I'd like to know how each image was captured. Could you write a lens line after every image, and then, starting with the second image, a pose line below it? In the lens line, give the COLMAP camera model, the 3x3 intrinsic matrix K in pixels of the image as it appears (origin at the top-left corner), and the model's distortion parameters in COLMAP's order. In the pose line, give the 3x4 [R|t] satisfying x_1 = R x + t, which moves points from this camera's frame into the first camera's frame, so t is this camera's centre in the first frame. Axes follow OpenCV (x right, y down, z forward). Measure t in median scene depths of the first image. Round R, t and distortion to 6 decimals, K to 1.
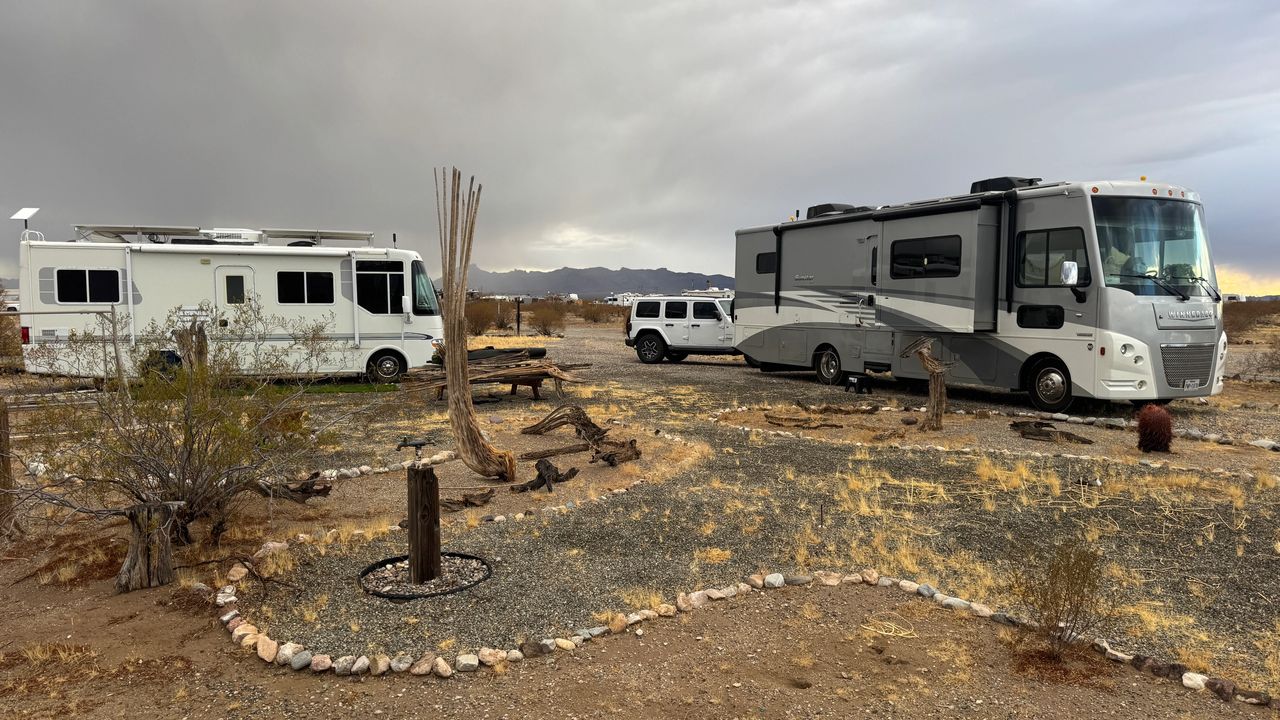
lens RADIAL K [[958.3, 0, 640.0], [0, 958.3, 360.0], [0, 0, 1]] dist [0.005599, 0.000775]
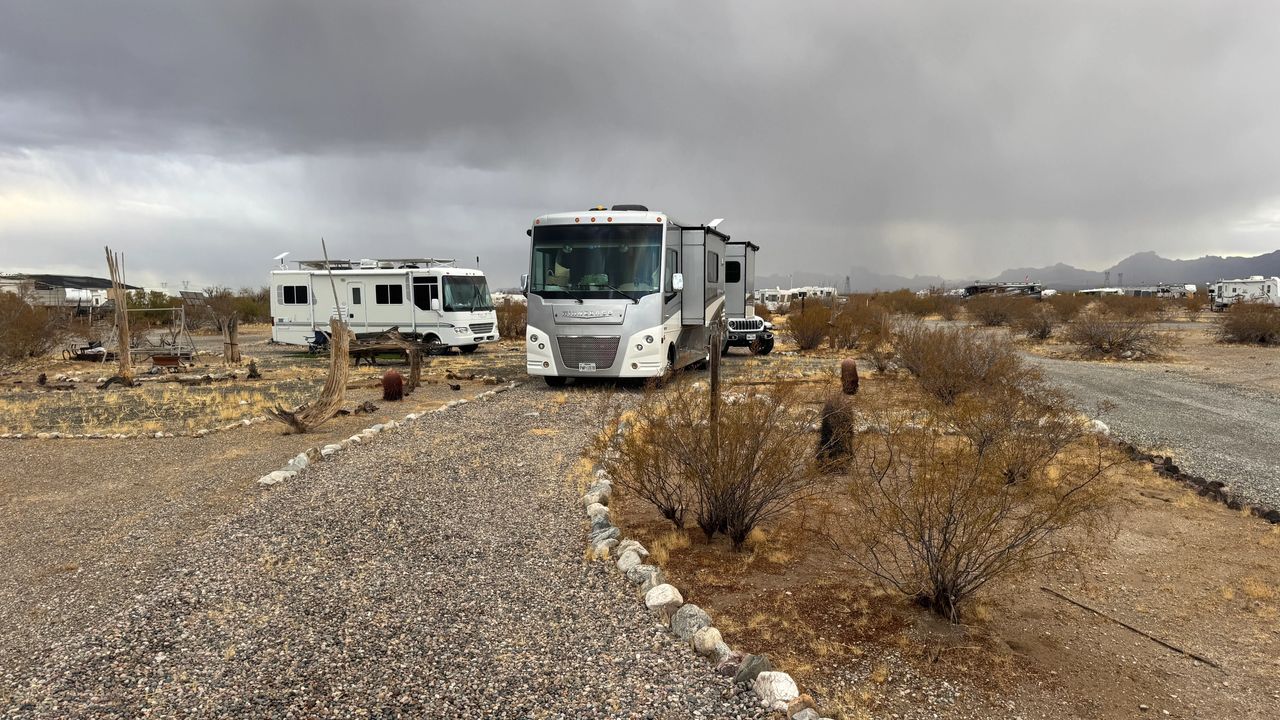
lens RADIAL K [[931.0, 0, 640.0], [0, 931.0, 360.0], [0, 0, 1]] dist [0.080127, 0.000465]
pose [[0.769741, 0.035284, -0.637381, 1.049327], [-0.030392, 0.999365, 0.018618, -0.006969], [0.637633, 0.005040, 0.770324, 0.051605]]
